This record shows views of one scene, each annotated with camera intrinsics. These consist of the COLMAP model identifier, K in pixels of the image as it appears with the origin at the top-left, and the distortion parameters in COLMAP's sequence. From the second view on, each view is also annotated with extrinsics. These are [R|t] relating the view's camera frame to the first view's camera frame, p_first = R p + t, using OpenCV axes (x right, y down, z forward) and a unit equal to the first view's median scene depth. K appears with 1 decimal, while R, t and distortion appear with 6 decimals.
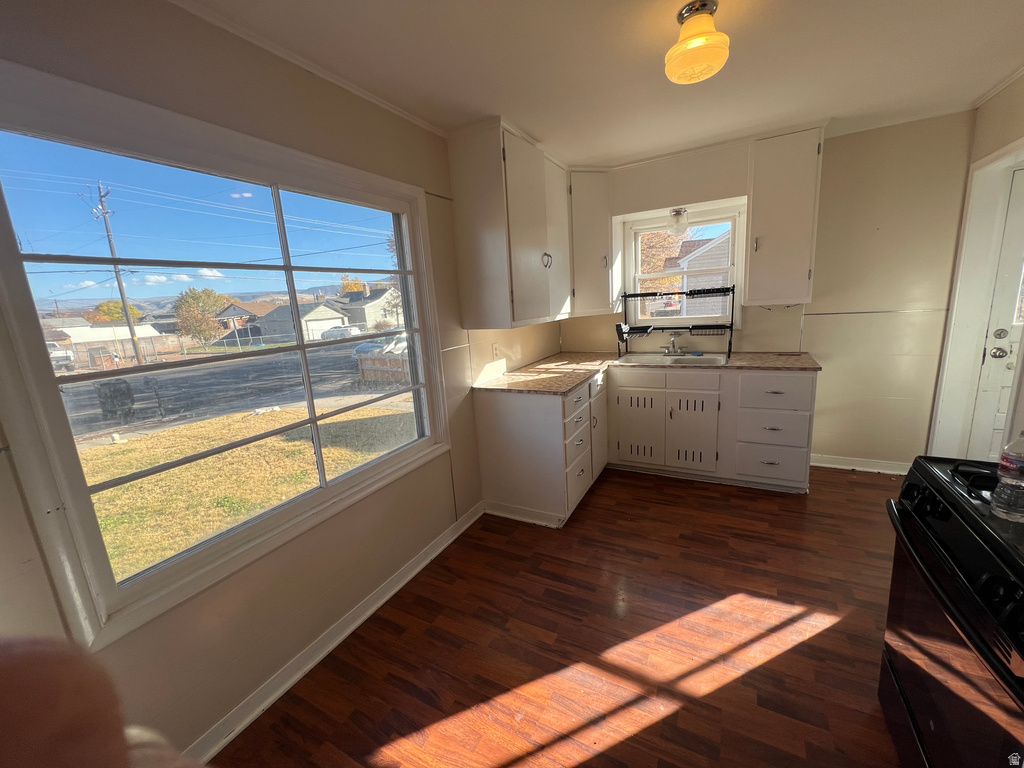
lens RADIAL K [[405.0, 0, 510.5], [0, 405.0, 381.8], [0, 0, 1]] dist [-0.000959, -0.000069]
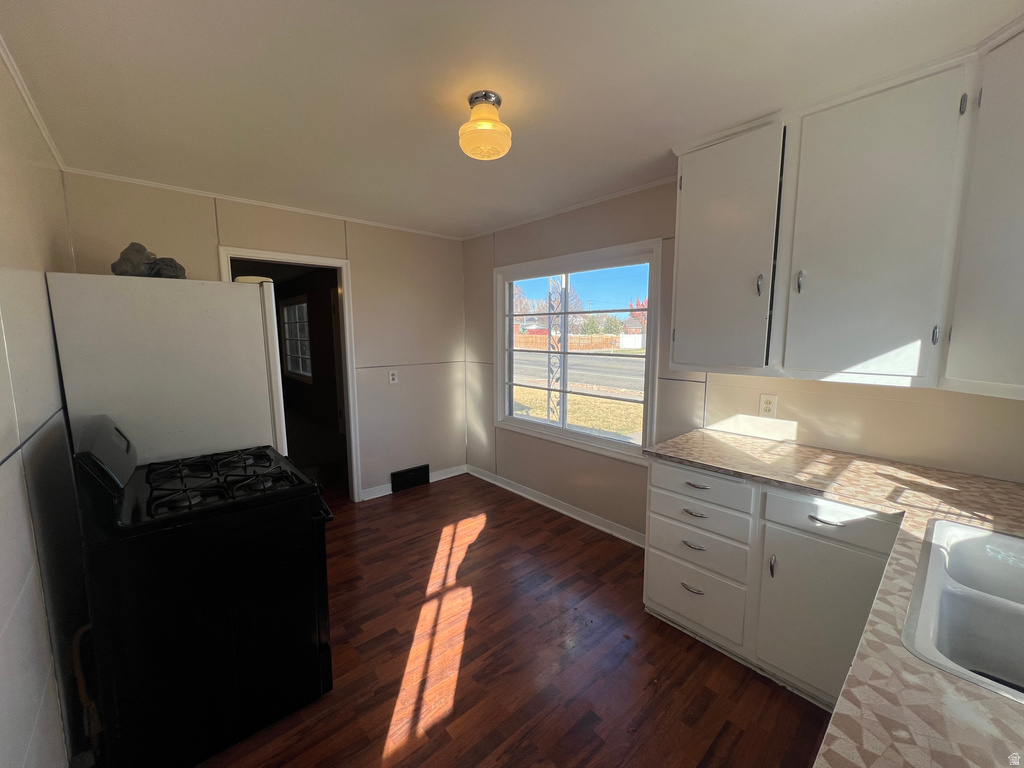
lens RADIAL K [[410.1, 0, 510.9], [0, 410.1, 384.8], [0, 0, 1]] dist [-0.000563, 0.000013]
pose [[-0.342013, 0.183937, -0.921517, 1.116345], [-0.161033, 0.954677, 0.250322, -0.307675], [0.925794, 0.234008, -0.296892, 1.081471]]
